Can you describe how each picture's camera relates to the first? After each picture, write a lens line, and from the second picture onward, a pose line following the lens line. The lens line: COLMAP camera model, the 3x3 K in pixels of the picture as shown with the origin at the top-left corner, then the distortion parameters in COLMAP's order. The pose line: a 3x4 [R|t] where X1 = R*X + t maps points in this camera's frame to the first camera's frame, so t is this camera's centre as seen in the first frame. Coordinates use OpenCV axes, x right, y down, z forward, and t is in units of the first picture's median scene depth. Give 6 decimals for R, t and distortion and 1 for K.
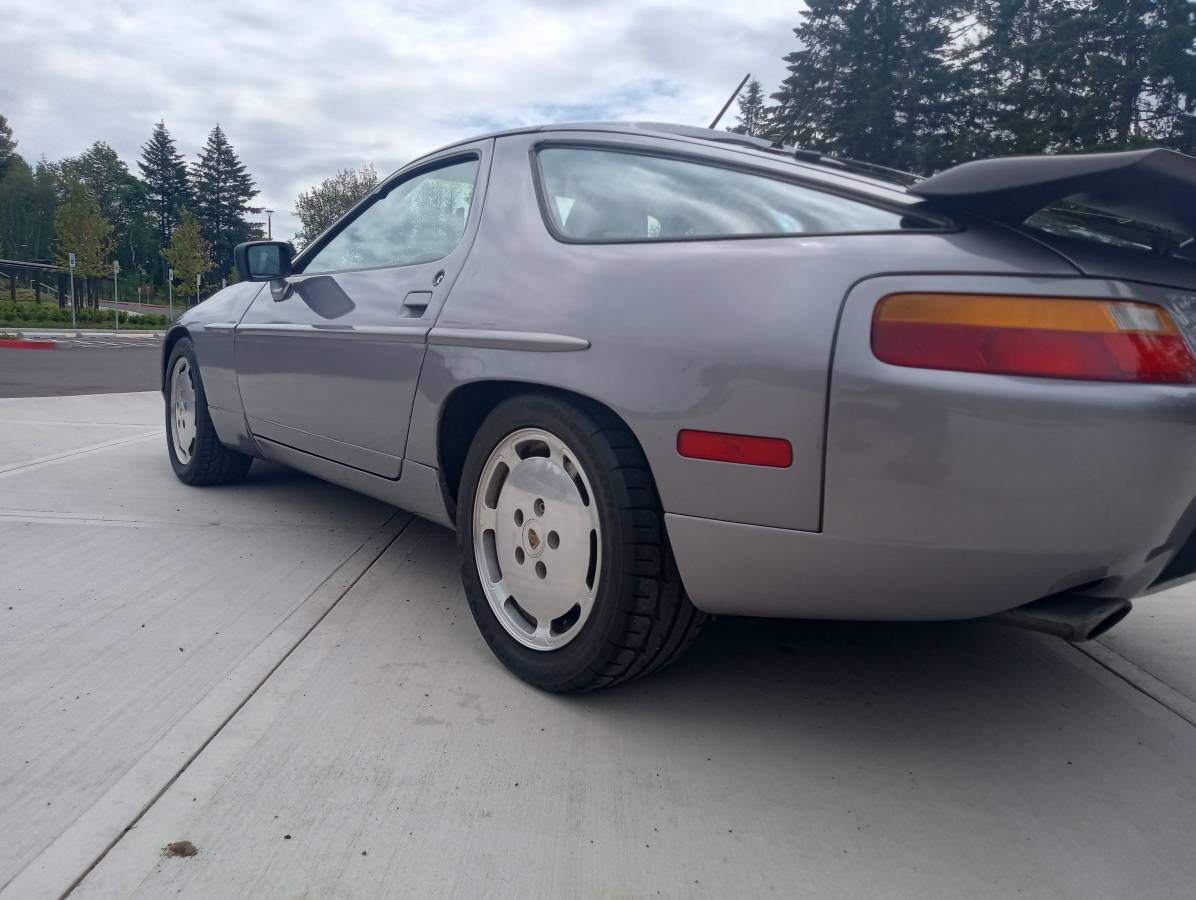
lens RADIAL K [[909.9, 0, 598.1], [0, 909.9, 431.5], [0, 0, 1]] dist [0.002725, 0.001372]
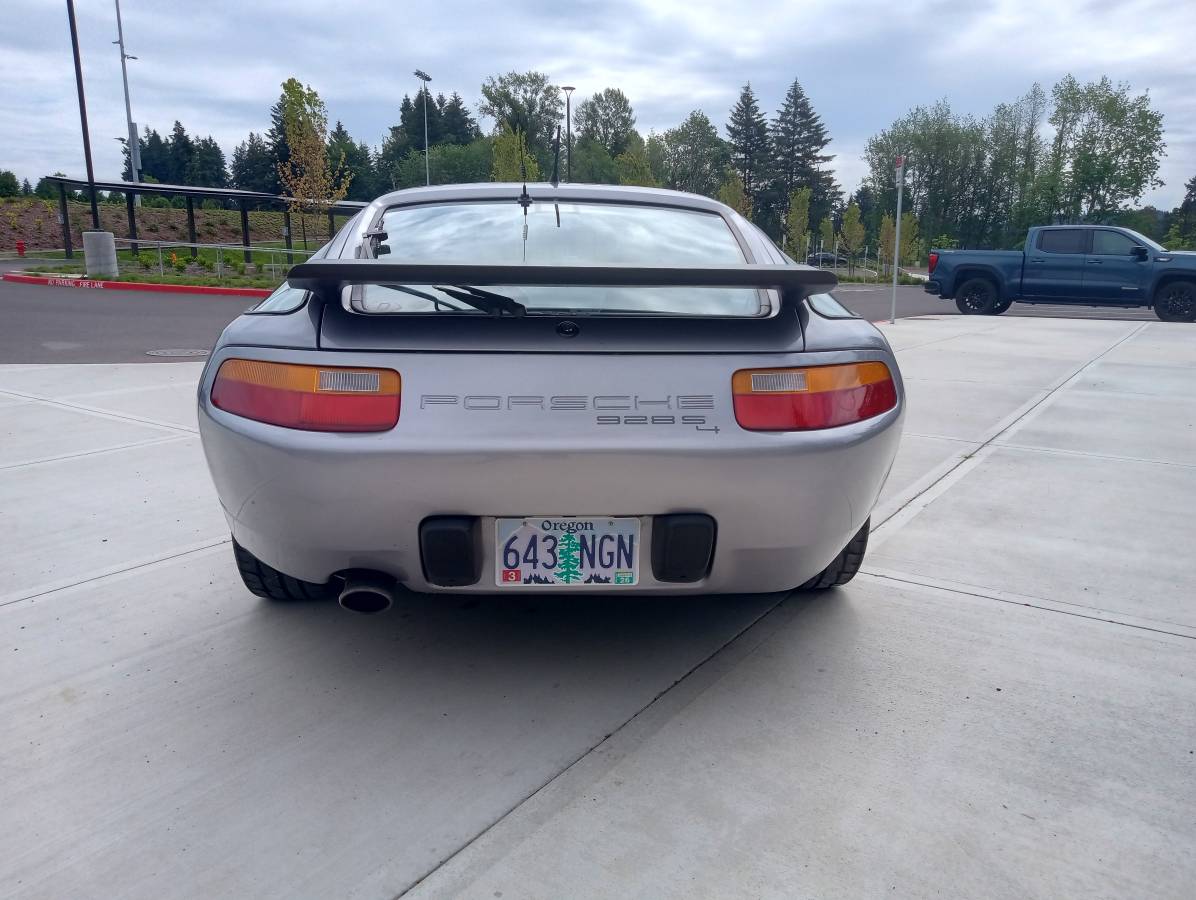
lens RADIAL K [[909.9, 0, 622.7], [0, 909.9, 441.8], [0, 0, 1]] dist [0.002725, 0.001372]
pose [[0.822949, 0.075720, -0.563047, 1.203070], [-0.033098, 0.995785, 0.085540, -0.113074], [0.567150, -0.051759, 0.821986, 0.086693]]
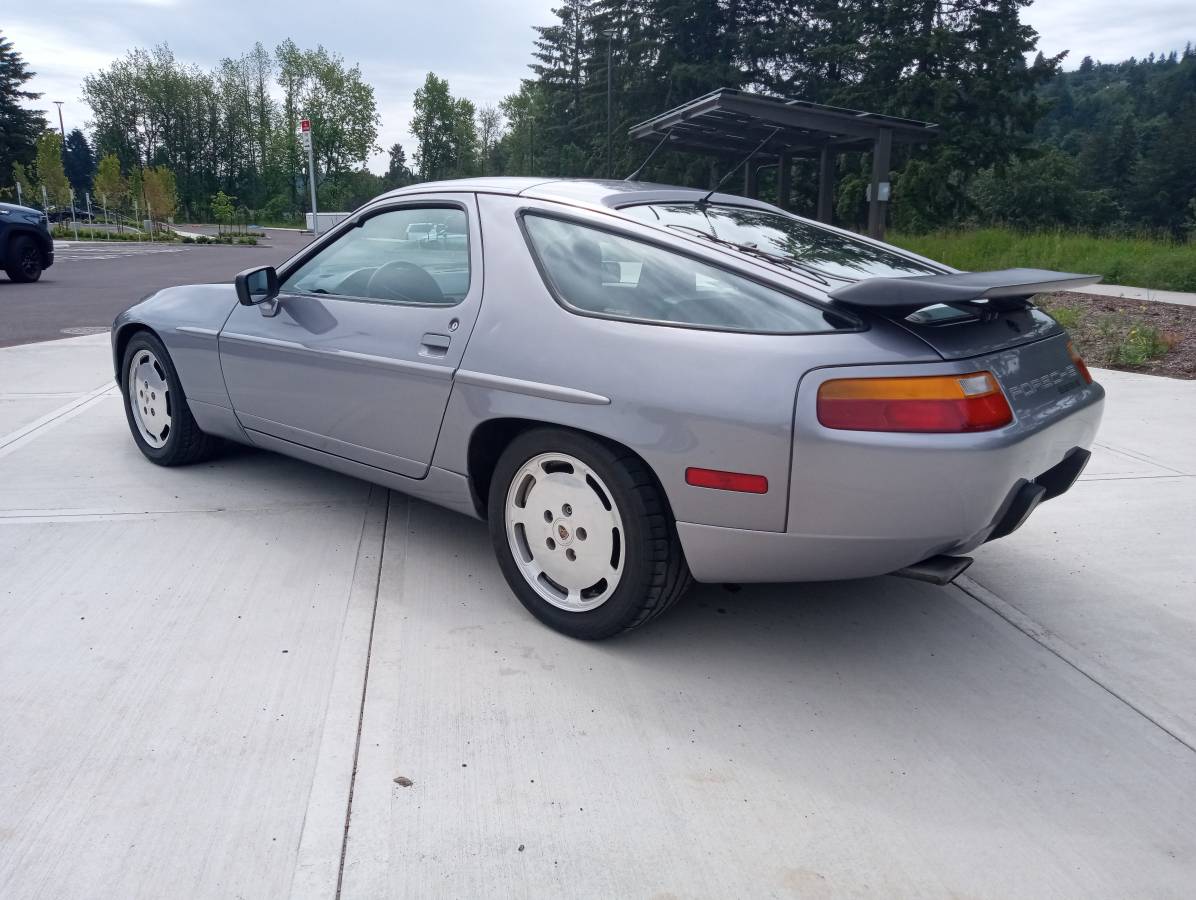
lens RADIAL K [[909.9, 0, 600.8], [0, 909.9, 426.0], [0, 0, 1]] dist [0.002725, 0.001372]
pose [[0.982354, -0.063238, 0.176017, -0.230853], [0.042167, 0.991759, 0.120977, -0.191088], [-0.182217, -0.111420, 0.976925, -0.306385]]
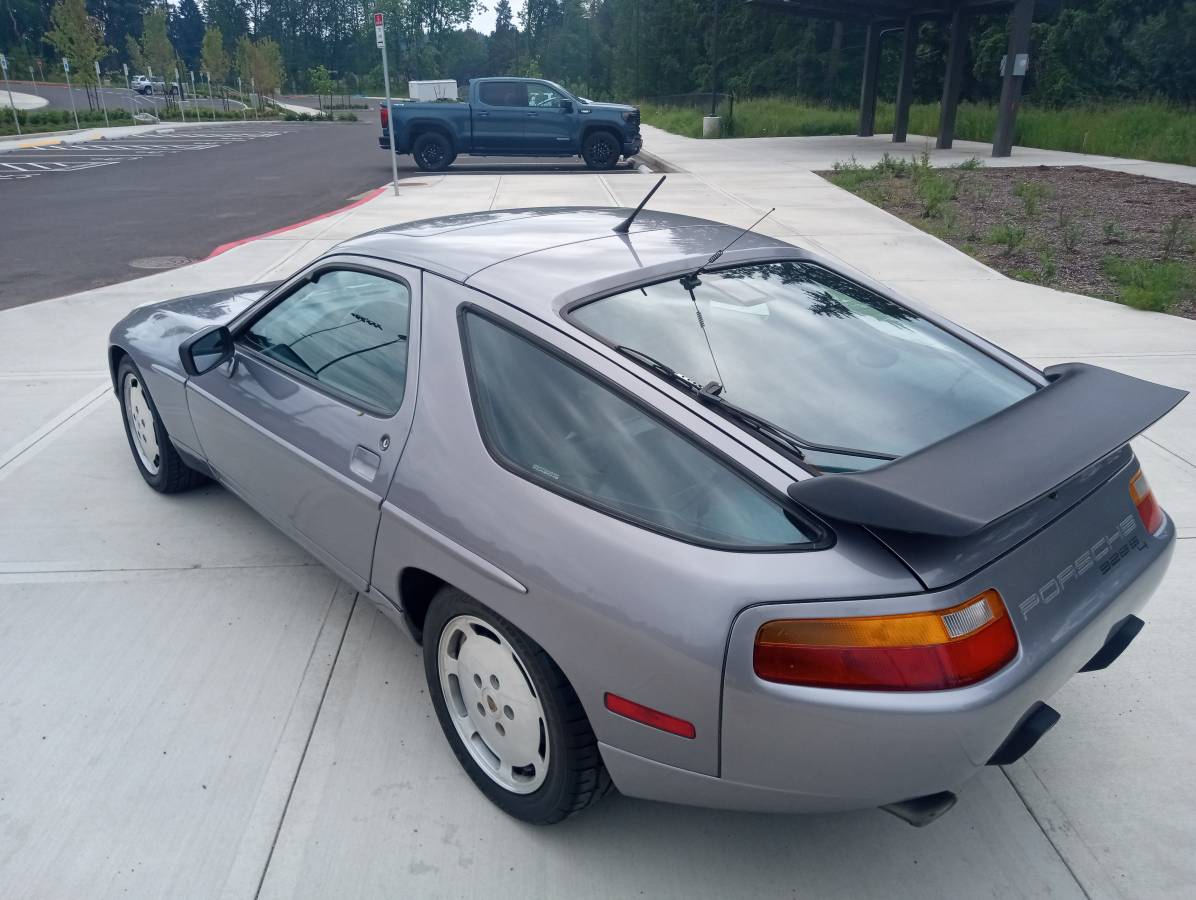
lens RADIAL K [[909.9, 0, 596.9], [0, 909.9, 429.7], [0, 0, 1]] dist [0.002725, 0.001372]
pose [[0.997319, -0.059784, 0.042209, 0.036068], [0.046600, 0.963504, 0.263607, -0.508730], [-0.056428, -0.260933, 0.963706, -0.067742]]
